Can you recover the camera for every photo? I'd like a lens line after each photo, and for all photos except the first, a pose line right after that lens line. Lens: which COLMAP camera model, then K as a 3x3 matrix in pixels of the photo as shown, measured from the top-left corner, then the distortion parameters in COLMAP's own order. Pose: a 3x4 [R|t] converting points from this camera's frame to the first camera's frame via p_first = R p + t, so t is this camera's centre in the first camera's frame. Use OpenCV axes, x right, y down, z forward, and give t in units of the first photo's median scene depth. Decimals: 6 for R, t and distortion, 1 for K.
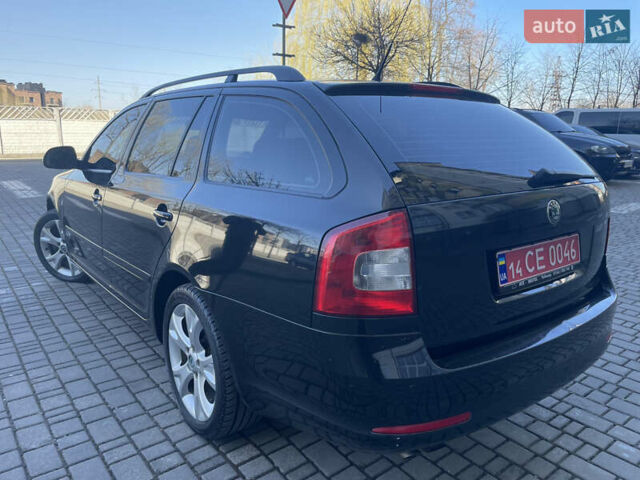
lens RADIAL K [[484.6, 0, 320.0], [0, 484.6, 240.0], [0, 0, 1]] dist [0.085868, -0.117672]
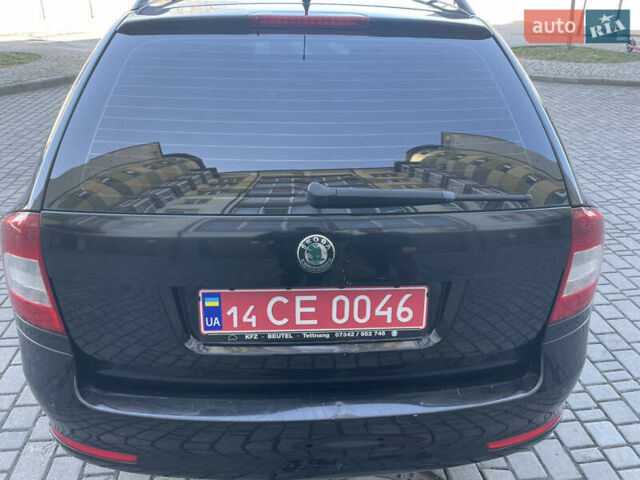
lens RADIAL K [[484.6, 0, 320.0], [0, 484.6, 240.0], [0, 0, 1]] dist [0.085868, -0.117672]
pose [[0.808014, 0.188766, -0.558105, 0.856782], [-0.114026, 0.979477, 0.166200, -0.185884], [0.578024, -0.070654, 0.812955, 0.448162]]
